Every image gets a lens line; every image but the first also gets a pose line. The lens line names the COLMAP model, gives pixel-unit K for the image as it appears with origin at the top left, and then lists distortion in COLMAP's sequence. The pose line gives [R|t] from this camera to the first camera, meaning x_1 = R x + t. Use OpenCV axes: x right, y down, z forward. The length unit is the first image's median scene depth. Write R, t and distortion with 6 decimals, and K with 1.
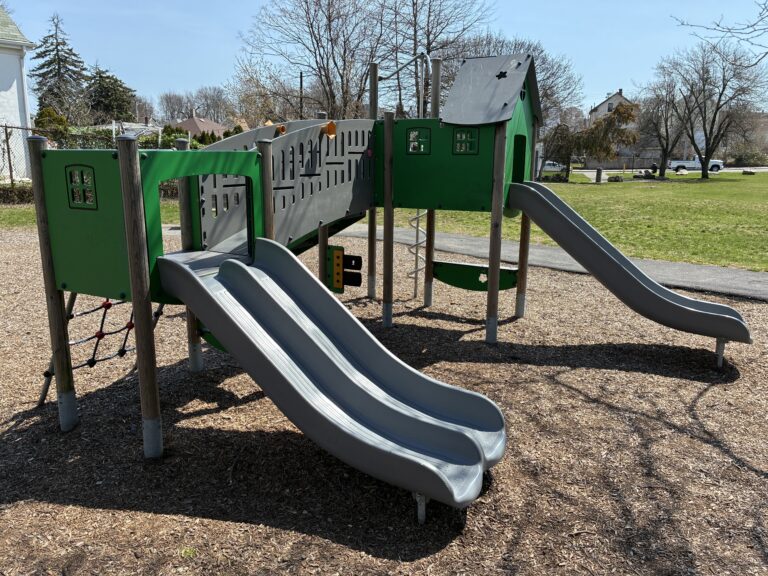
lens RADIAL K [[574.6, 0, 384.6], [0, 574.6, 284.5], [0, 0, 1]] dist [0.041963, -0.067210]
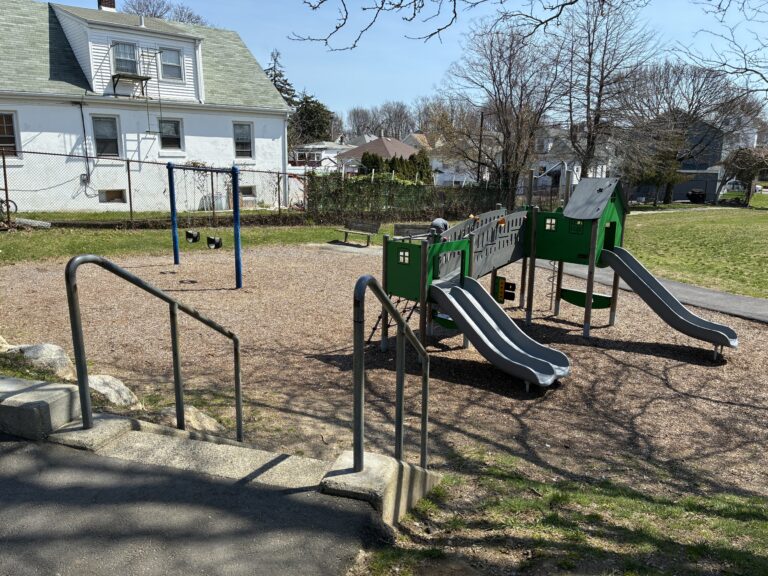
lens RADIAL K [[574.6, 0, 384.6], [0, 574.6, 284.5], [0, 0, 1]] dist [0.041963, -0.067210]
pose [[0.958049, 0.062500, -0.279707, 0.068386], [-0.065802, 0.997830, -0.002420, -0.014969], [0.278949, 0.020723, 0.960082, -0.808360]]
